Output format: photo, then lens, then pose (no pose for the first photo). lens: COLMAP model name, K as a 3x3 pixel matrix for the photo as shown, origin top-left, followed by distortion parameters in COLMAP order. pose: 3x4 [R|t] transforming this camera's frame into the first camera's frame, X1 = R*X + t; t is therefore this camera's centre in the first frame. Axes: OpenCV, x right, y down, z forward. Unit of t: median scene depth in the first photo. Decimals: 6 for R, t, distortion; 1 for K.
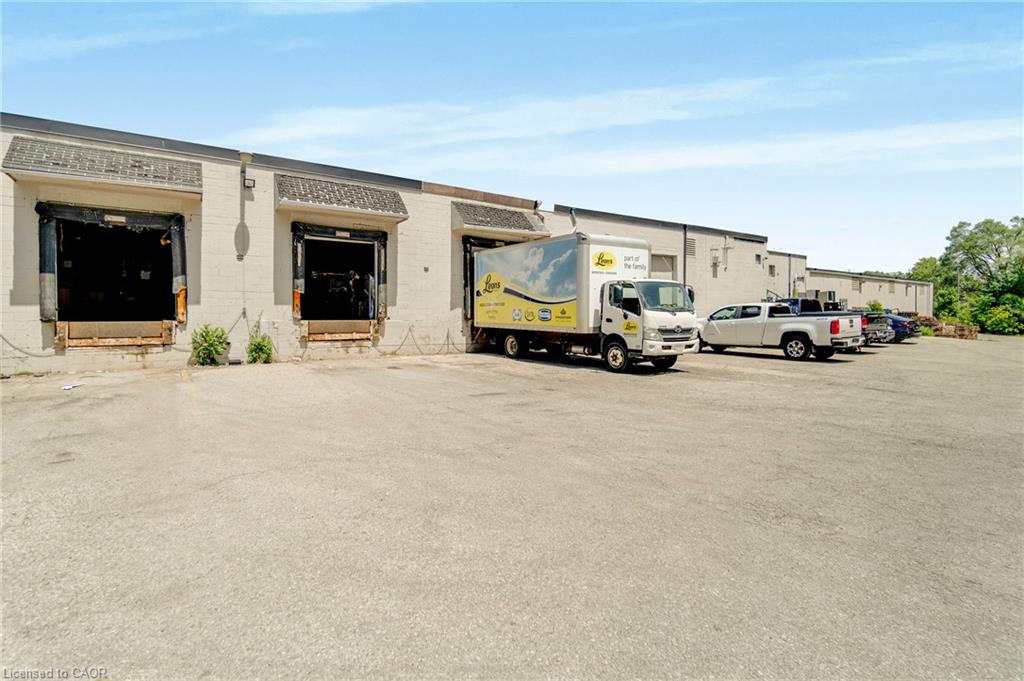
lens RADIAL K [[488.1, 0, 512.0], [0, 488.1, 340.5], [0, 0, 1]] dist [0.000835, 0.000105]
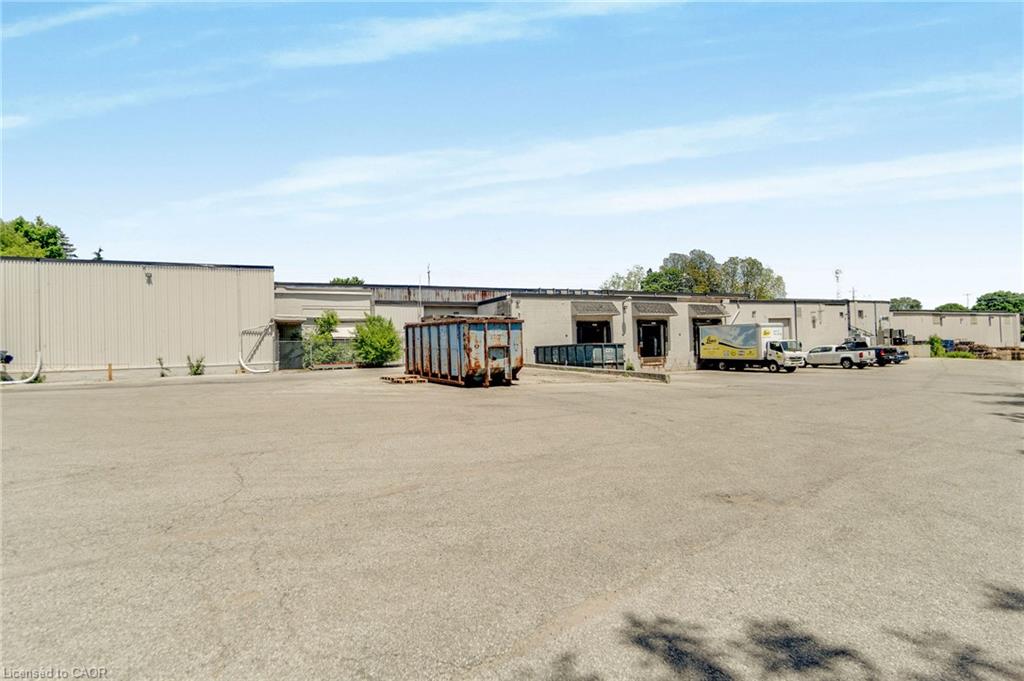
lens RADIAL K [[614.4, 0, 481.4], [0, 614.4, 339.5], [0, 0, 1]] dist [-0.000451, -0.000127]
pose [[0.991298, -0.027595, -0.128711, -0.804767], [0.019229, 0.997648, -0.065791, 0.058327], [0.130224, 0.062743, 0.989497, -2.209447]]
